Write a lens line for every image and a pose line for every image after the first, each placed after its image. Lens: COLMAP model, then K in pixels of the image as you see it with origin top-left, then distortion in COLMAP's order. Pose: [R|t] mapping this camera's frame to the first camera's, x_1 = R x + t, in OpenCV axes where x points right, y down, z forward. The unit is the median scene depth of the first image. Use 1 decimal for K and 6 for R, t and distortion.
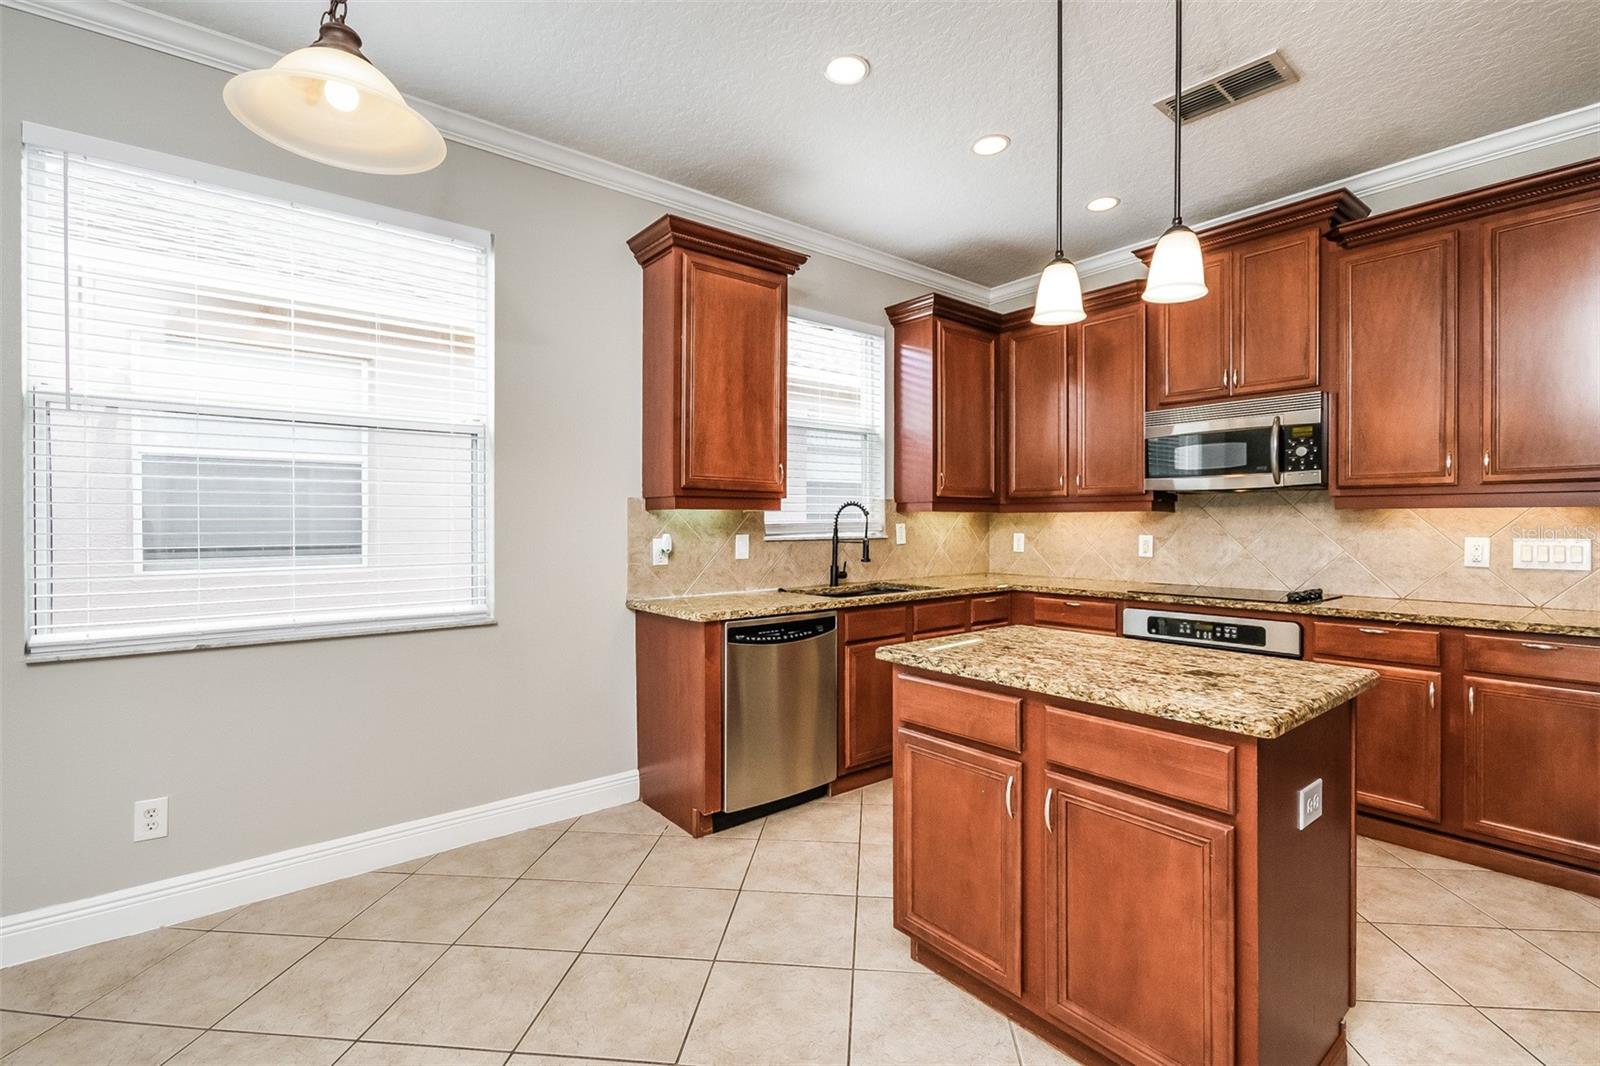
lens RADIAL K [[719.8, 0, 793.8], [0, 719.8, 526.3], [0, 0, 1]] dist [0.001709, -0.000494]
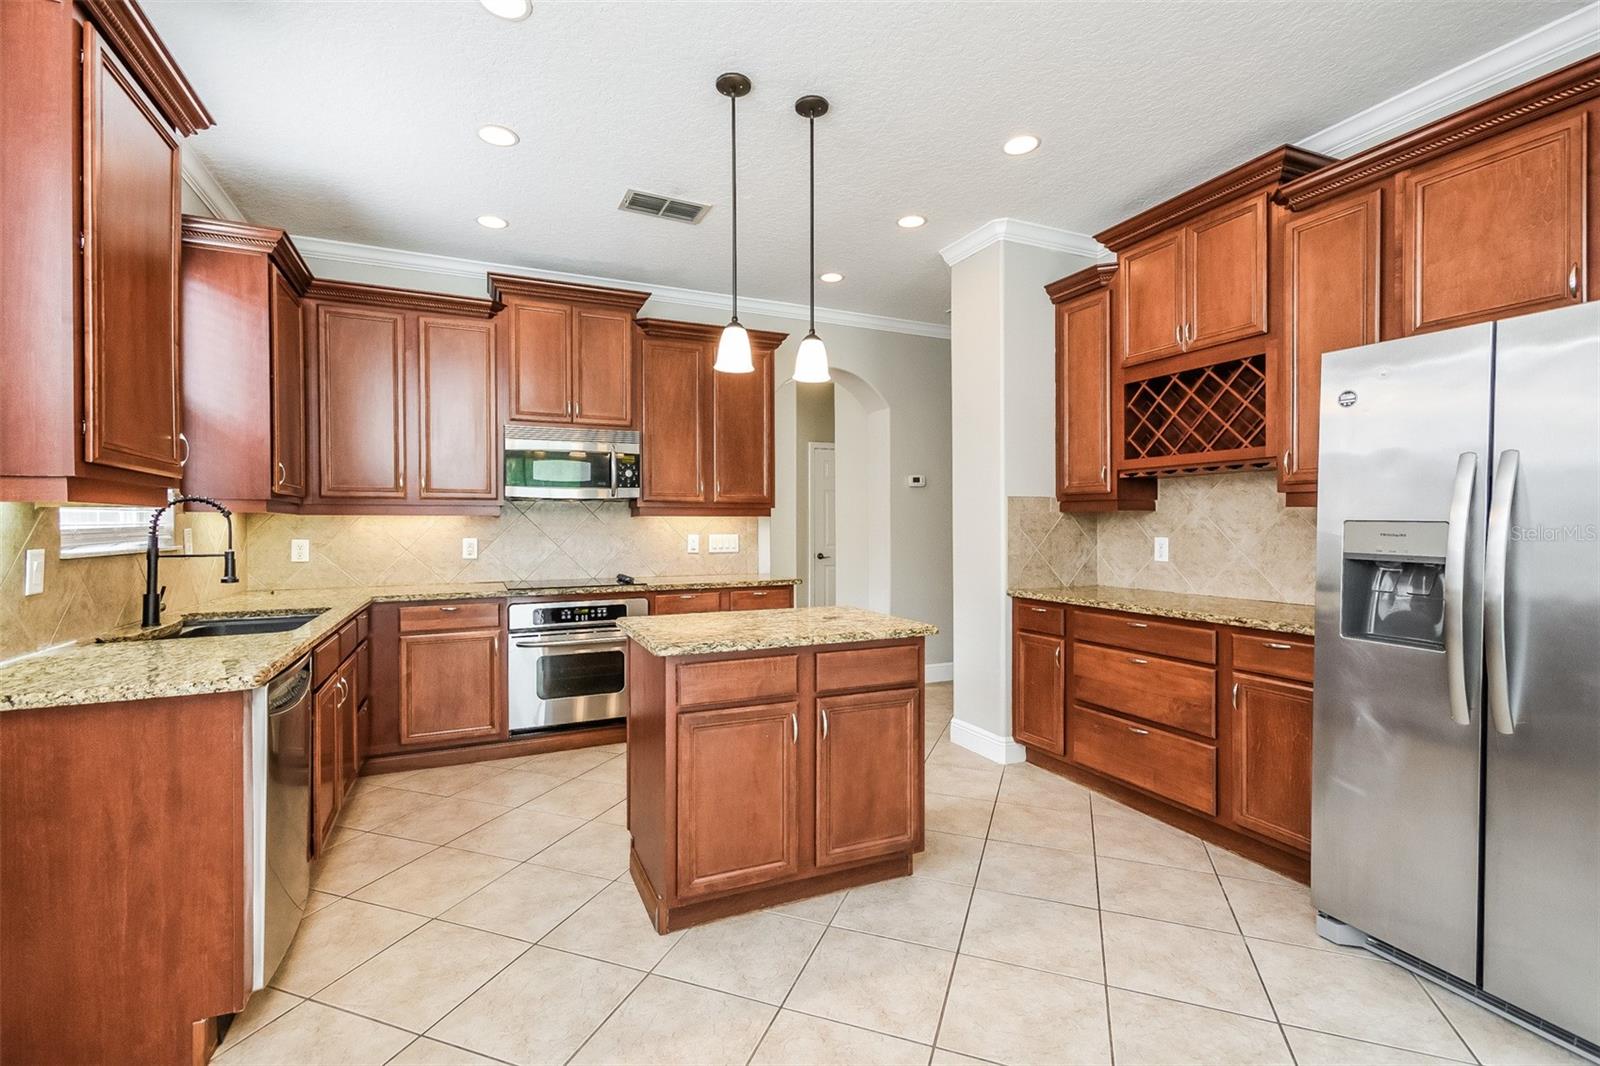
lens RADIAL K [[719.8, 0, 794.2], [0, 719.8, 528.8], [0, 0, 1]] dist [0.001709, -0.000494]
pose [[0.241341, -0.005266, 0.970426, -0.534320], [0.007714, 0.999964, 0.003508, -0.001695], [-0.970410, 0.006639, 0.241373, 0.358573]]
